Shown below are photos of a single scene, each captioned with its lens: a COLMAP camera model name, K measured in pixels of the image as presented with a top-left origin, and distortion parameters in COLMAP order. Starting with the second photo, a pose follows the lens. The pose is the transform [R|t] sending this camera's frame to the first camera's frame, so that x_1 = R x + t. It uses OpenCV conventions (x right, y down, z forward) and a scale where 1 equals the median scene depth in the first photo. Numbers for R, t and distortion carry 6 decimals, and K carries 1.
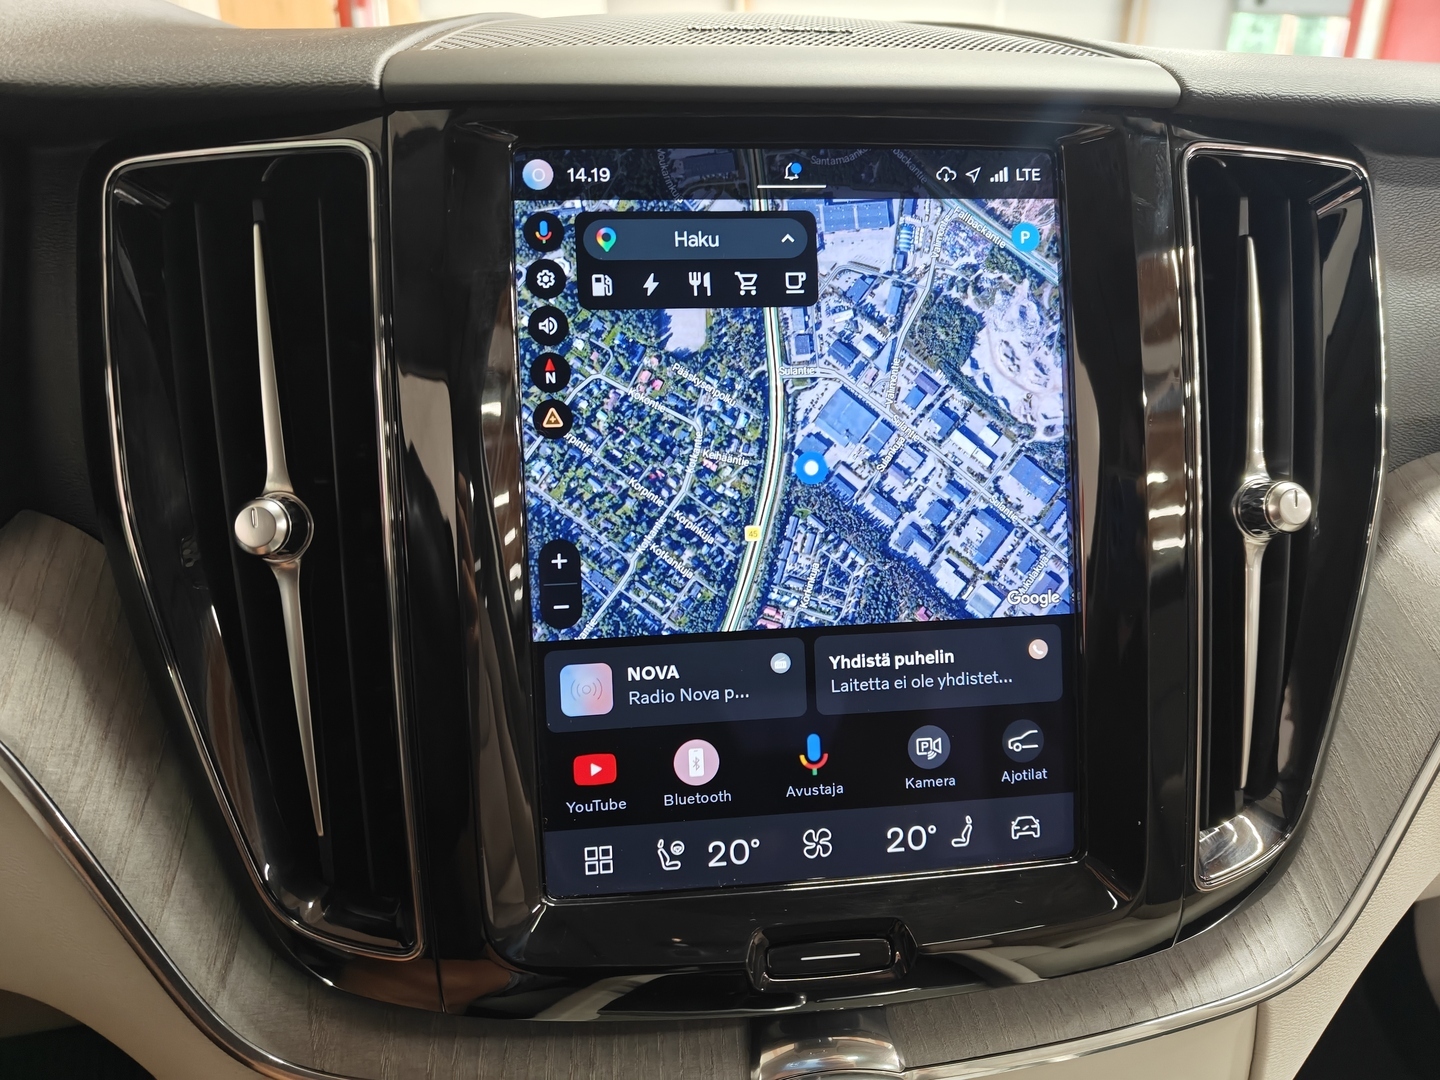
lens RADIAL K [[1017.2, 0, 717.6], [0, 1017.2, 543.5], [0, 0, 1]] dist [0.002262, -0.000868]
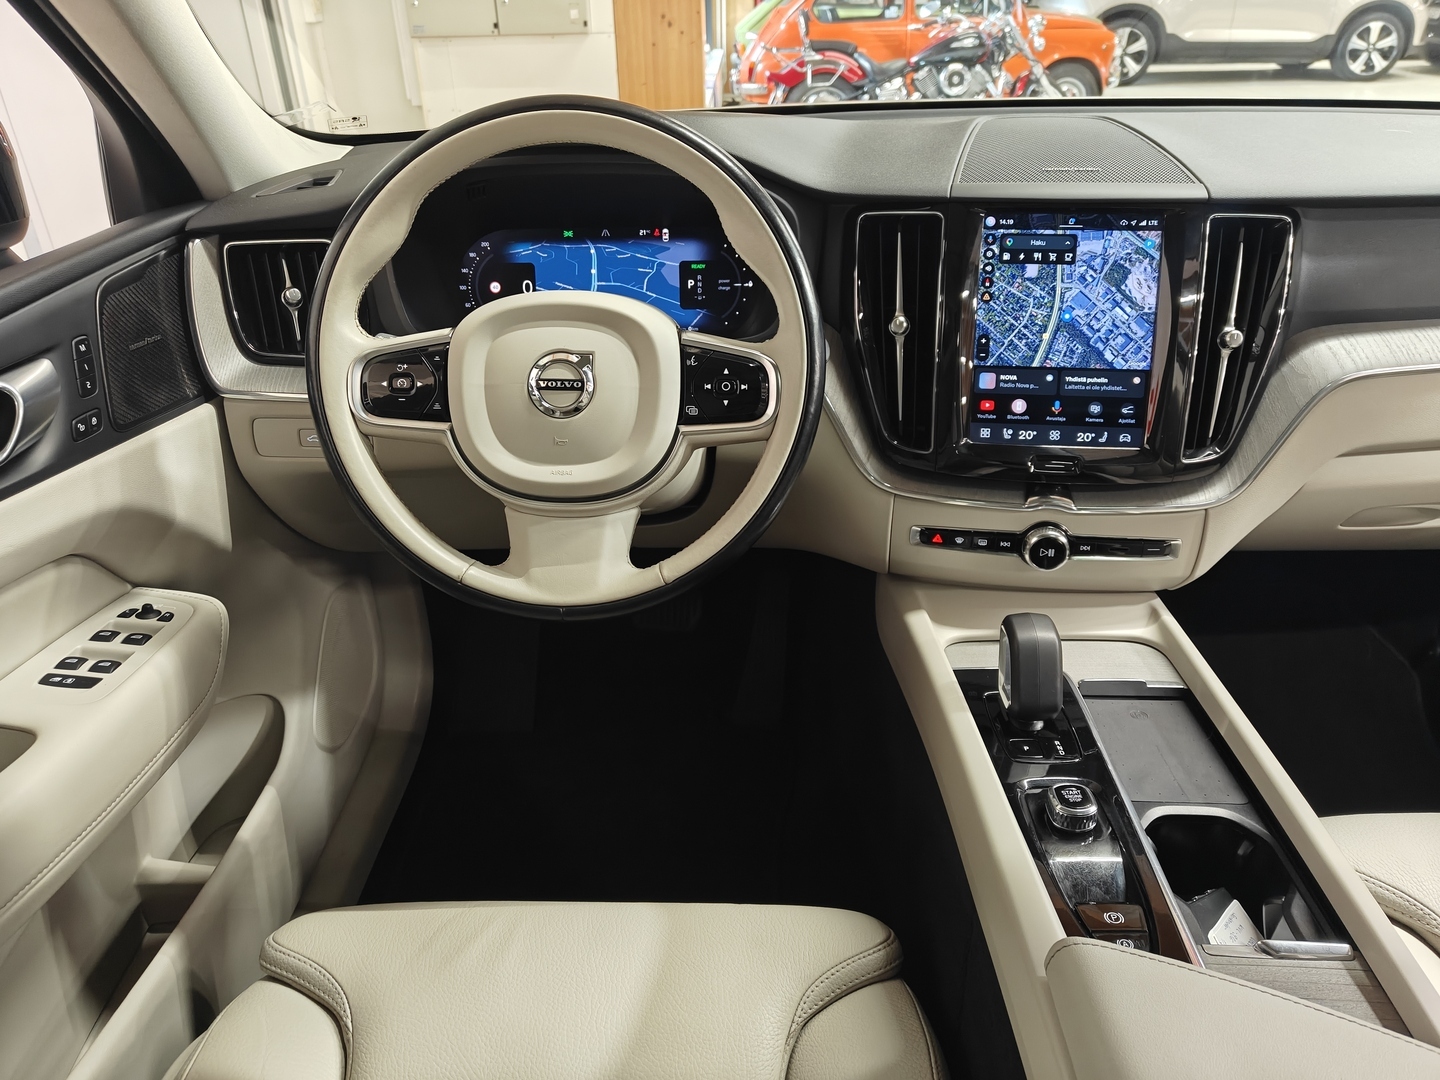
lens RADIAL K [[1017.2, 0, 717.6], [0, 1017.2, 543.5], [0, 0, 1]] dist [0.002262, -0.000868]
pose [[0.963379, 0.107126, -0.245816, -0.102074], [-0.076815, 0.988564, 0.129770, 0.298427], [0.256907, -0.106135, 0.960591, -2.416154]]
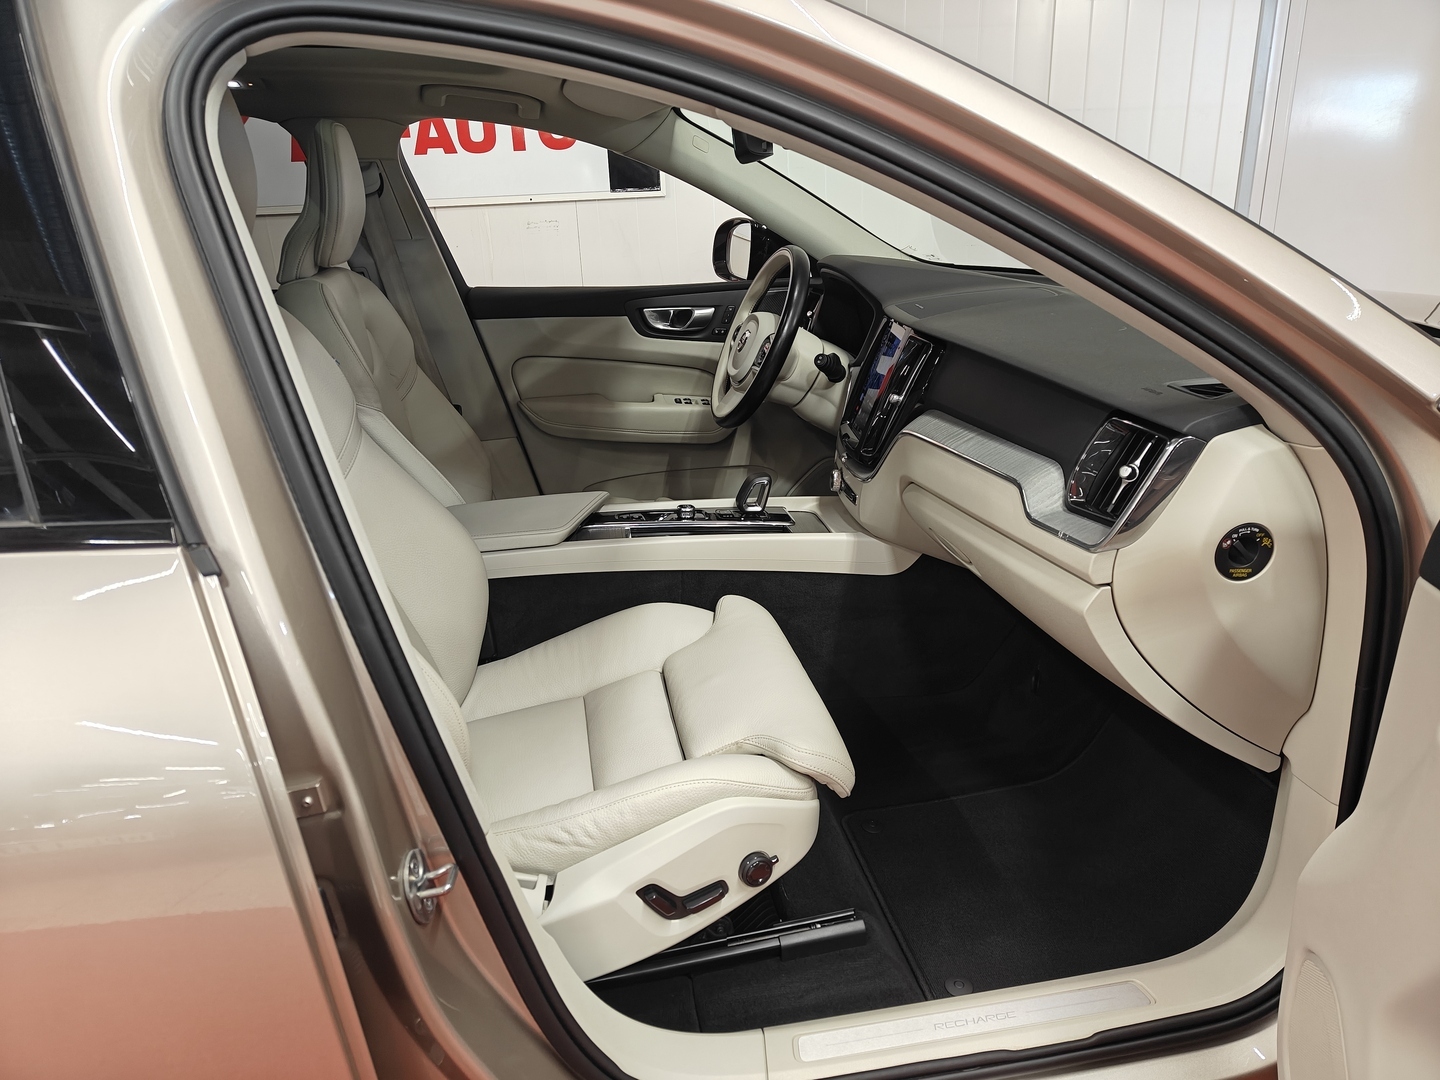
lens RADIAL K [[1002.4, 0, 715.9], [0, 1002.4, 534.7], [0, 0, 1]] dist [0.004133, -0.003636]
pose [[-0.082461, 0.337494, -0.937709, 6.335036], [-0.344830, 0.873132, 0.344576, -0.995131], [0.935036, 0.351764, 0.044379, 0.106041]]
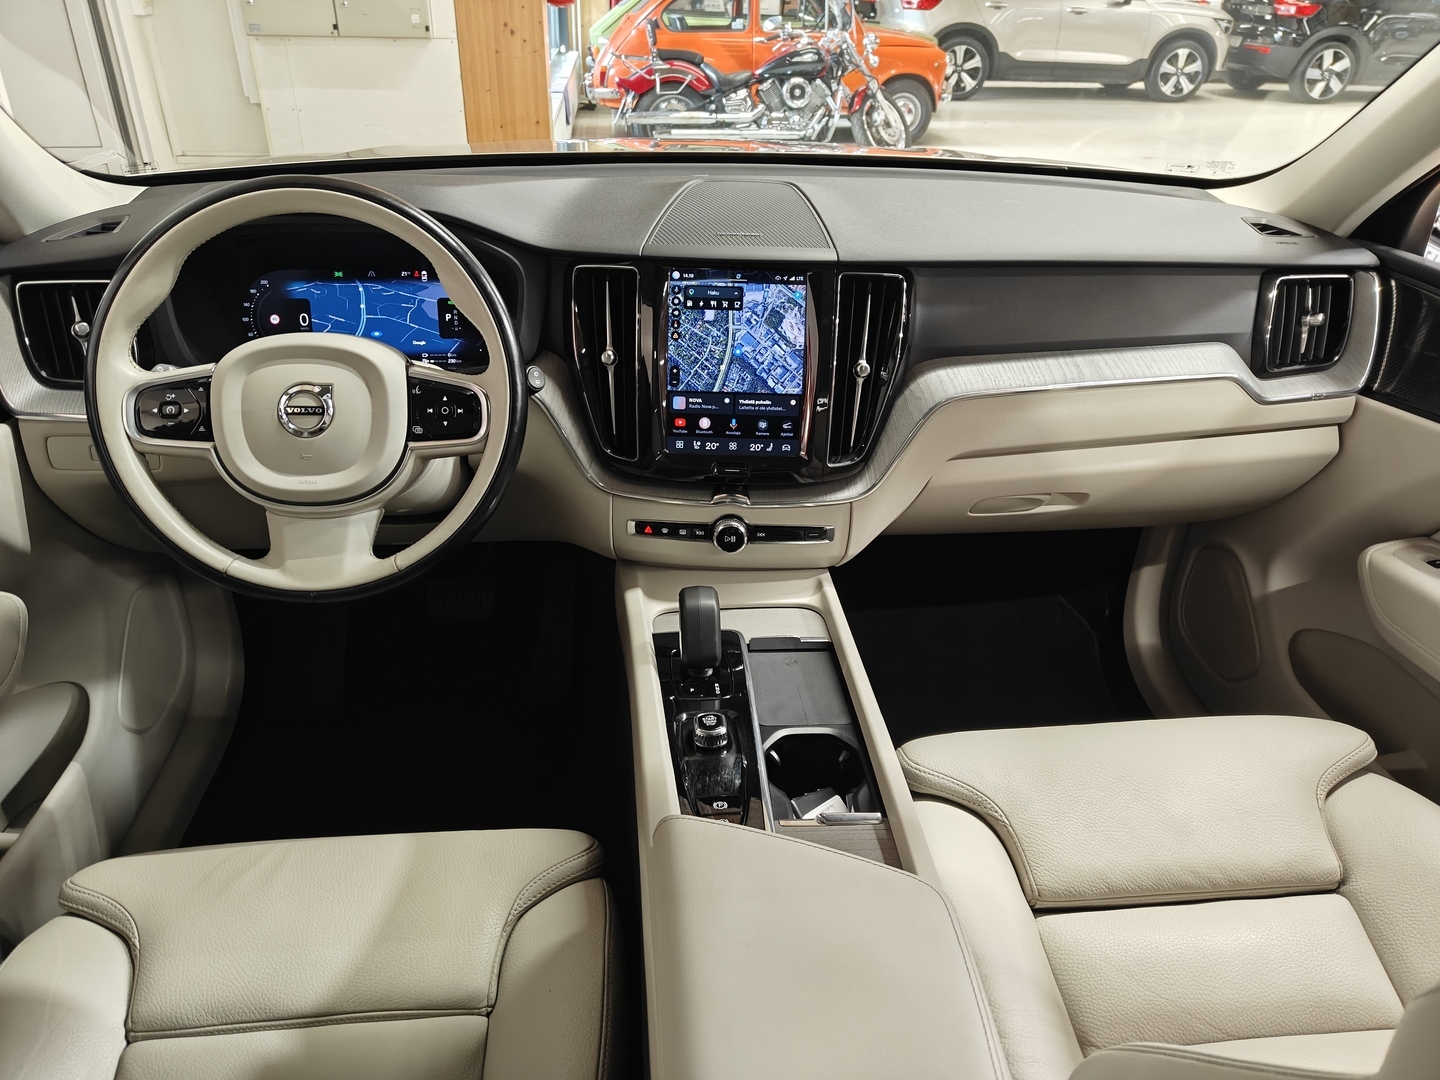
lens RADIAL K [[1011.2, 0, 720.7], [0, 1011.2, 544.4], [0, 0, 1]] dist [0.008640, -0.002154]
pose [[0.987876, 0.089151, -0.127096, 0.597856], [-0.072912, 0.989201, 0.127146, 0.175124], [0.137059, -0.116337, 0.983708, -3.019426]]
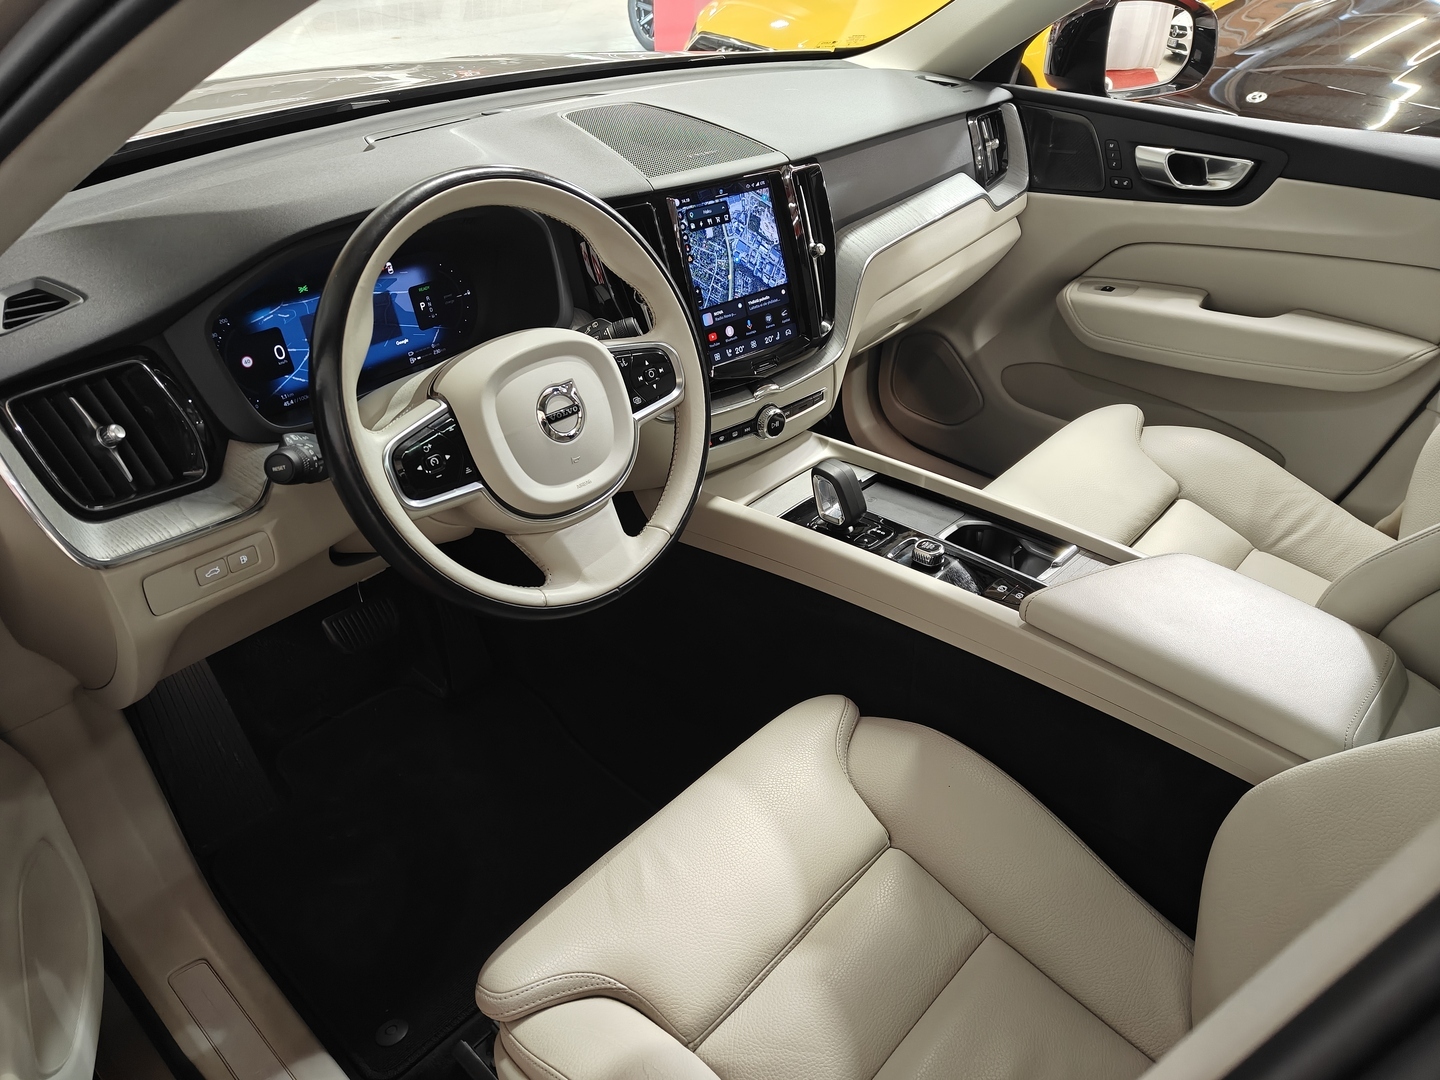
lens RADIAL K [[1029.9, 0, 719.2], [0, 1029.9, 555.9], [0, 0, 1]] dist [-0.004314, -0.002312]
pose [[0.830903, -0.312114, 0.460636, -2.439675], [0.202080, 0.940605, 0.272812, -0.099553], [-0.518424, -0.133595, 0.844623, -2.920913]]
